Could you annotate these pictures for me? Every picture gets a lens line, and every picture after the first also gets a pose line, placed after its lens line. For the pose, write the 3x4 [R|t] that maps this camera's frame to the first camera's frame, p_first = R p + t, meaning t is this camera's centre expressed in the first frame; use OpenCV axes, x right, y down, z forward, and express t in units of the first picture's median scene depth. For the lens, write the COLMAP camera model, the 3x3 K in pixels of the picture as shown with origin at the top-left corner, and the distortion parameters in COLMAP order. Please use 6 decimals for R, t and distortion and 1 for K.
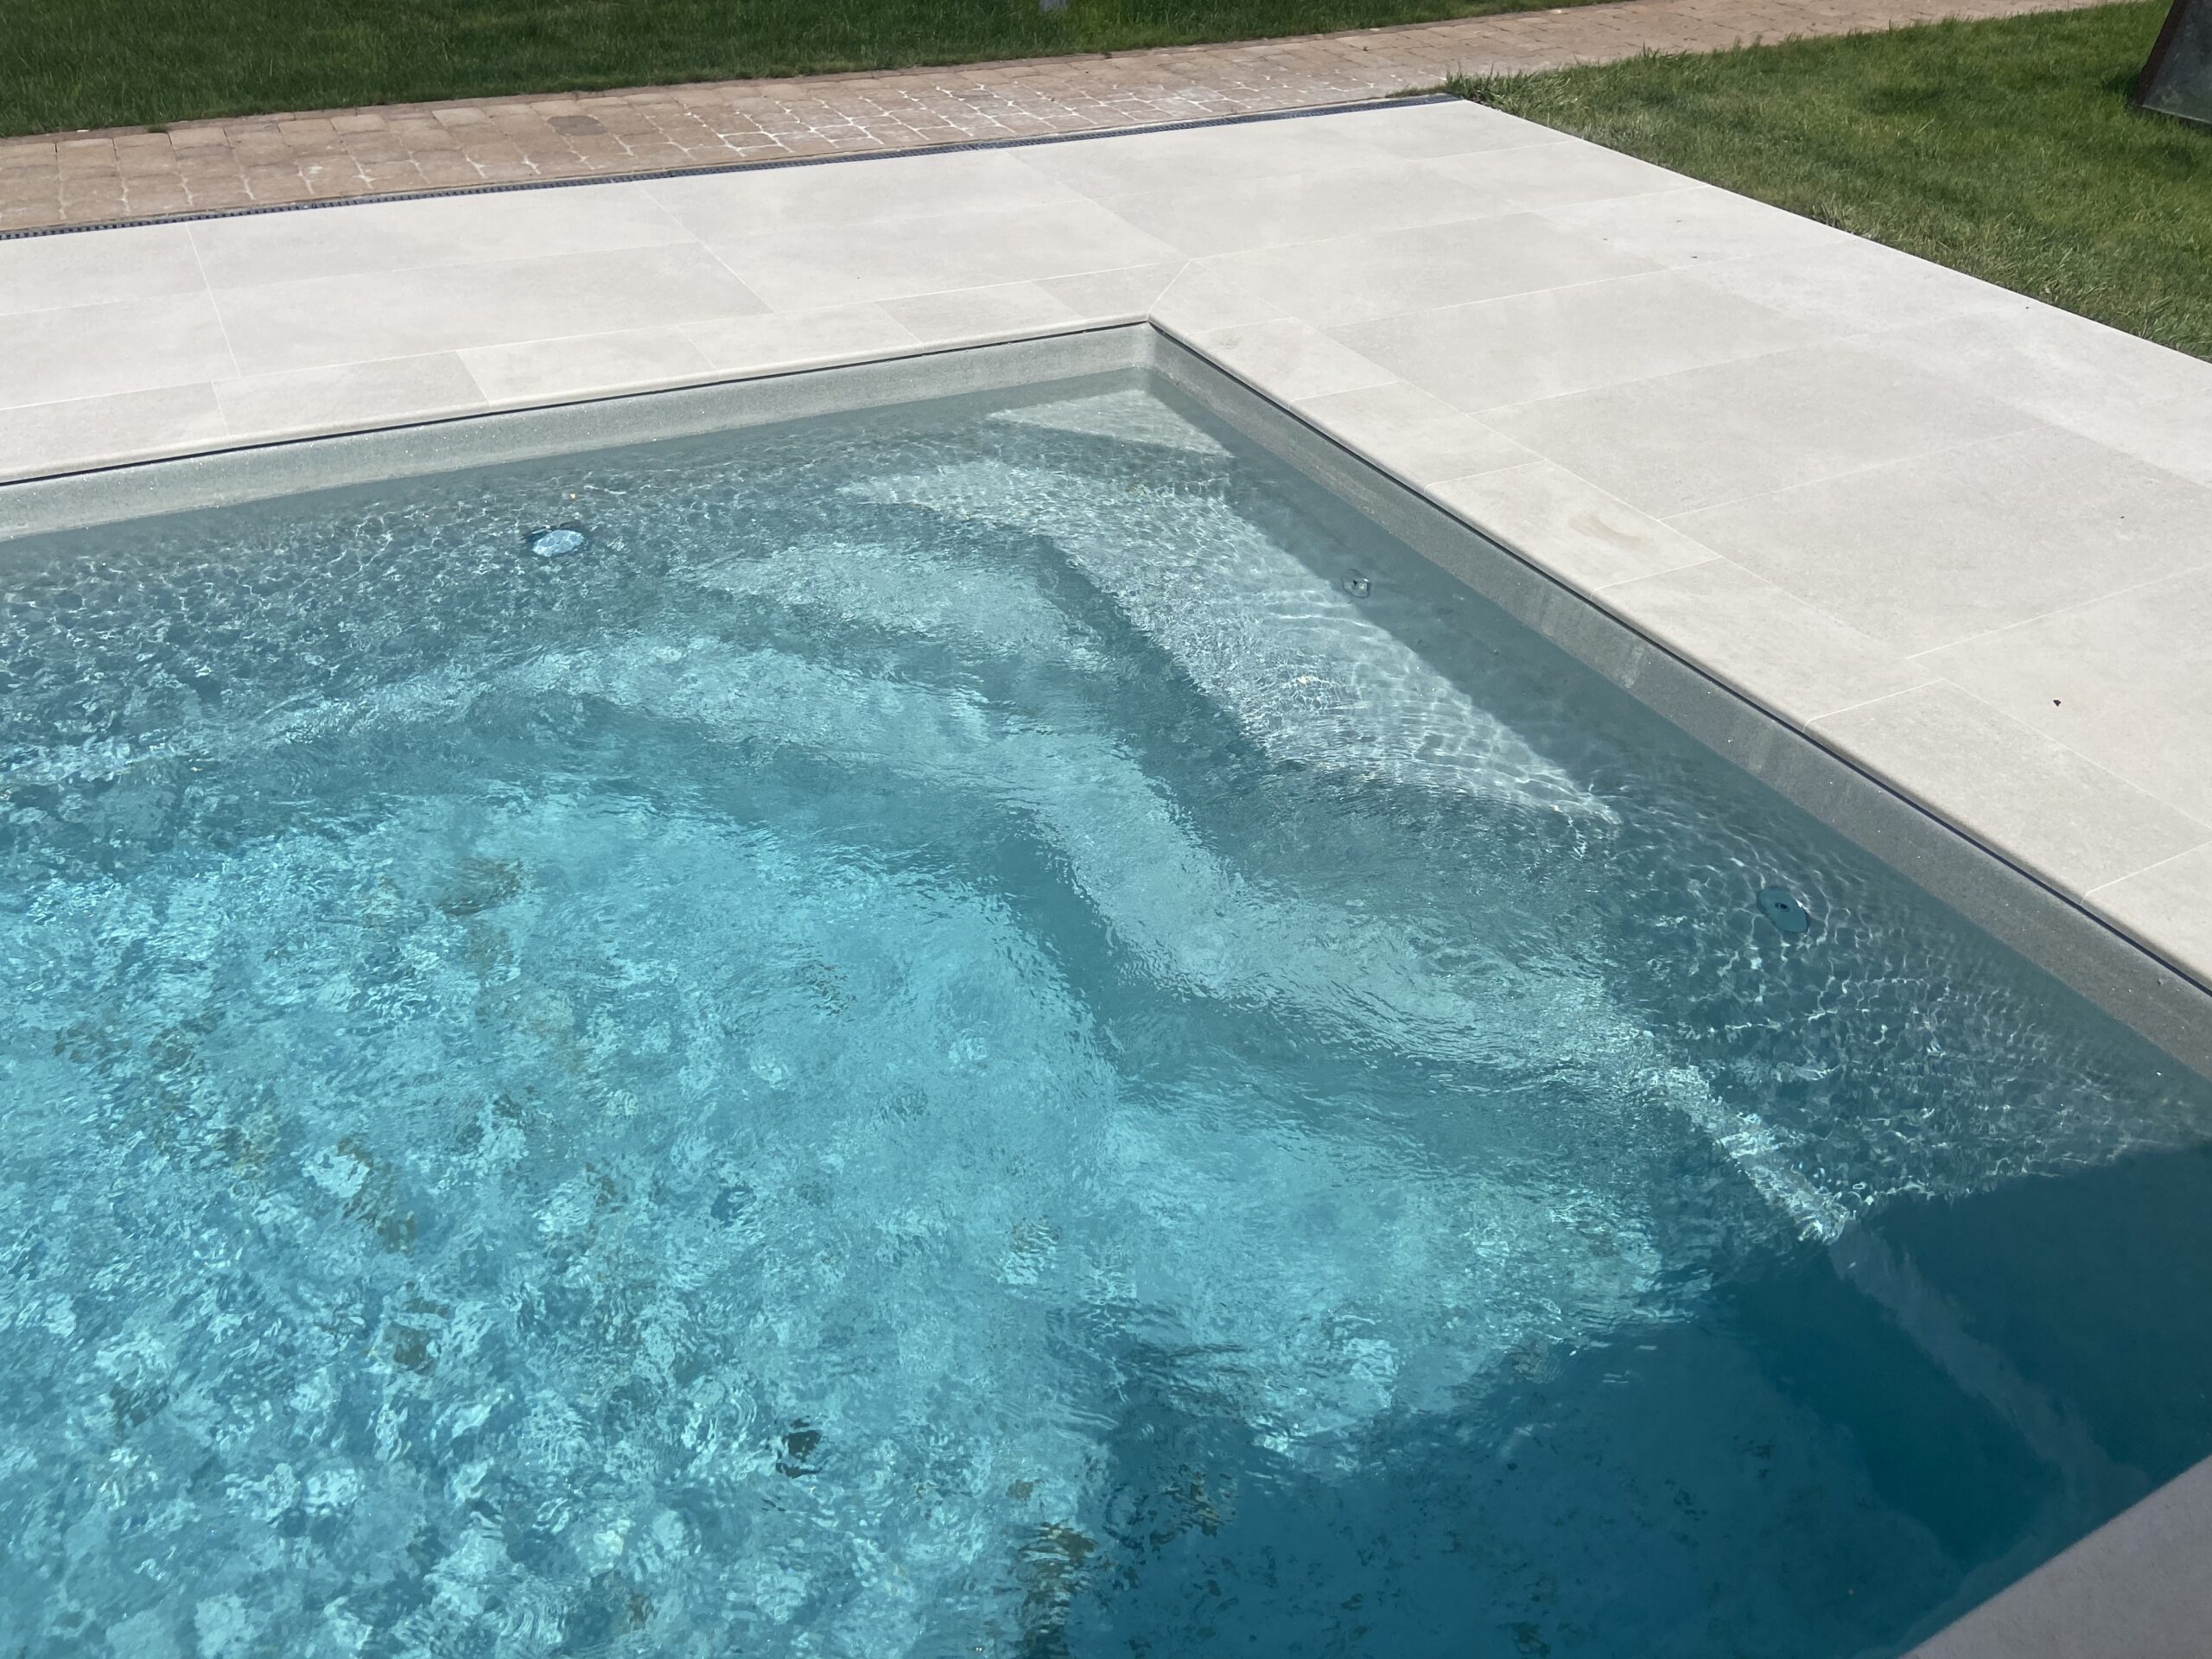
lens RADIAL K [[1691.9, 0, 1104.9], [0, 1691.9, 769.6], [0, 0, 1]] dist [0.135034, -0.183391]
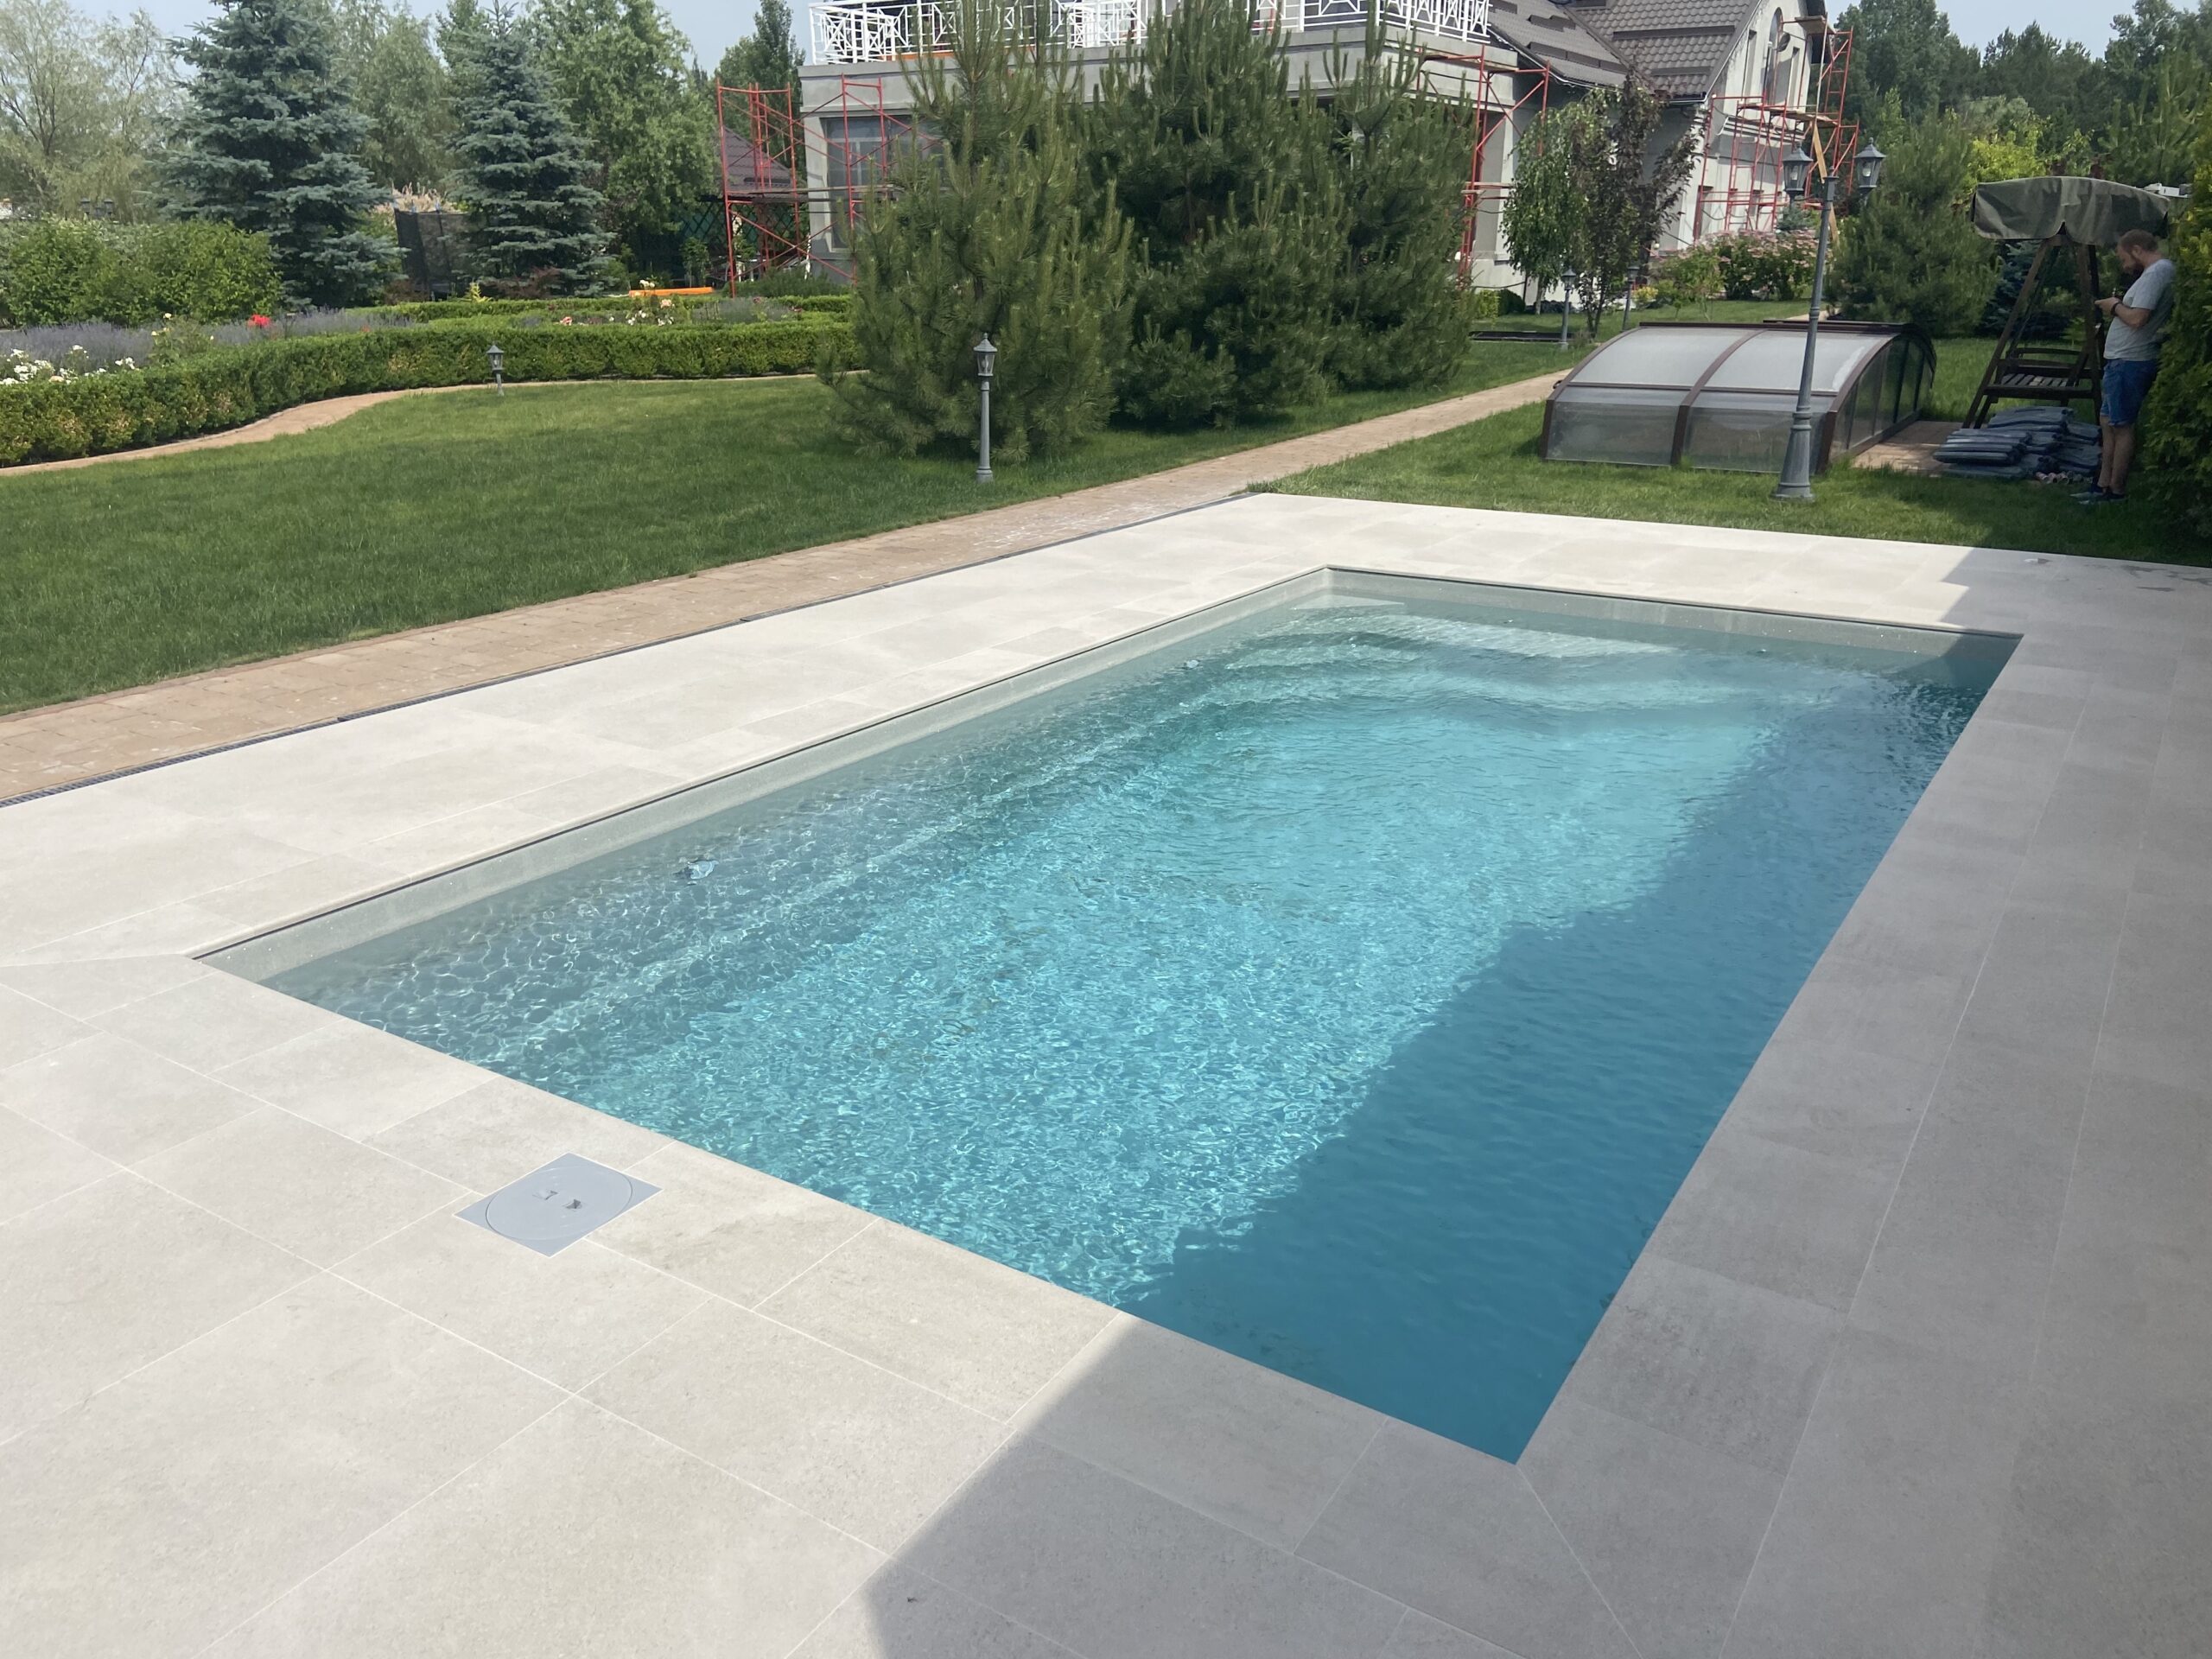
lens RADIAL K [[1691.9, 0, 1104.9], [0, 1691.9, 769.6], [0, 0, 1]] dist [0.135034, -0.183391]
pose [[0.874644, -0.182065, 0.449277, -1.268650], [0.301129, 0.930349, -0.209217, 0.345386], [-0.379894, 0.318281, 0.868549, -0.677029]]
